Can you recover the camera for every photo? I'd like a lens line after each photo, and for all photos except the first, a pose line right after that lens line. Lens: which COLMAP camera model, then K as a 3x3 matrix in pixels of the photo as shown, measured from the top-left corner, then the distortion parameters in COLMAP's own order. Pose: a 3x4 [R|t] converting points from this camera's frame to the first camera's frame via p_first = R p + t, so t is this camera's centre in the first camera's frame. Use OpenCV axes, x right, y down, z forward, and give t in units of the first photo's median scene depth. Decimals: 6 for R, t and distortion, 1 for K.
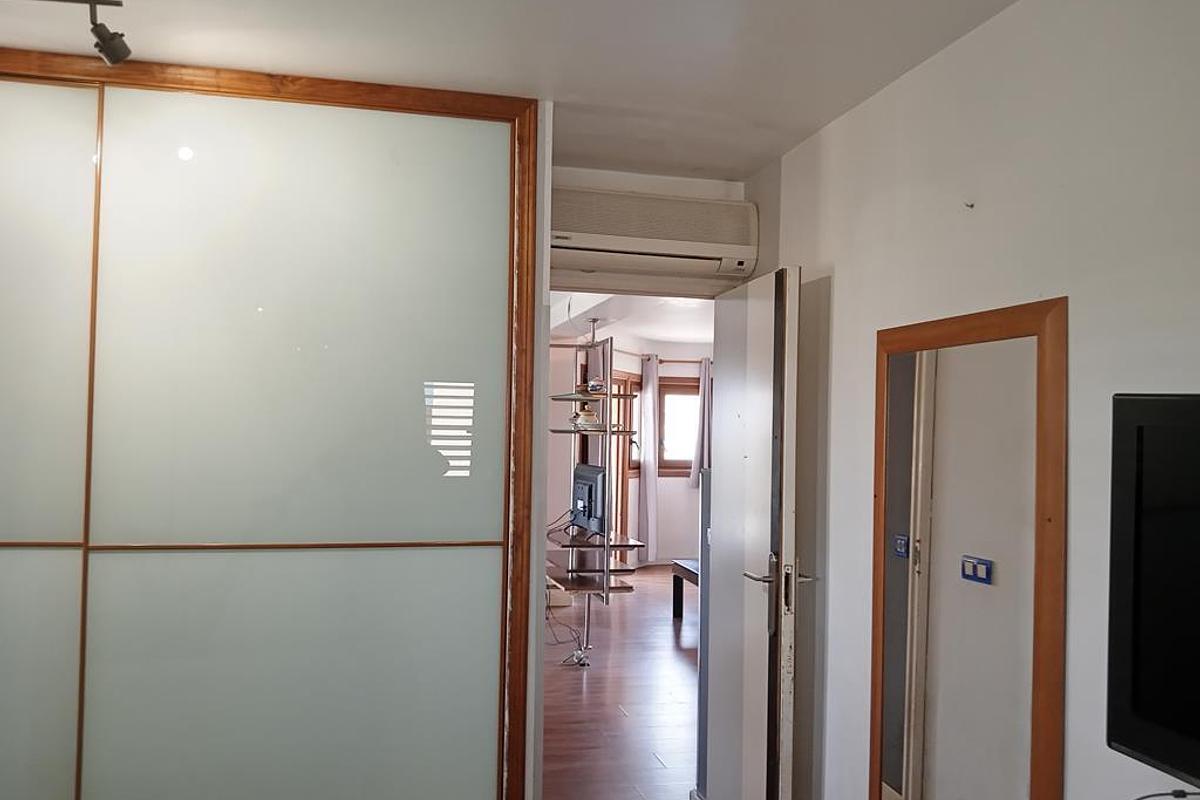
lens RADIAL K [[982.4, 0, 599.2], [0, 982.4, 402.8], [0, 0, 1]] dist [0.071068, 0.002139]
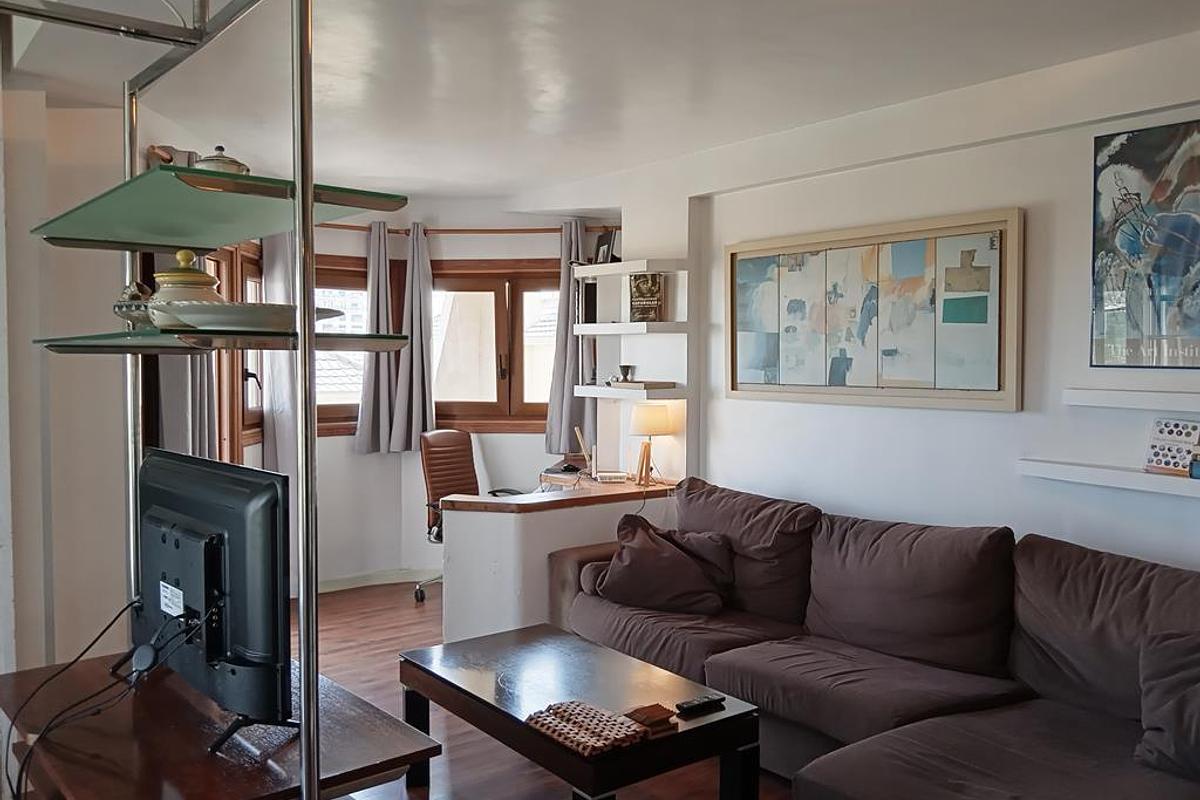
lens RADIAL K [[982.4, 0, 600.3], [0, 982.4, 390.8], [0, 0, 1]] dist [0.071068, 0.002139]
pose [[0.907148, -0.029060, 0.419807, -0.017130], [0.003246, 0.998066, 0.062076, 0.016678], [-0.420800, -0.054949, 0.905488, 0.453565]]
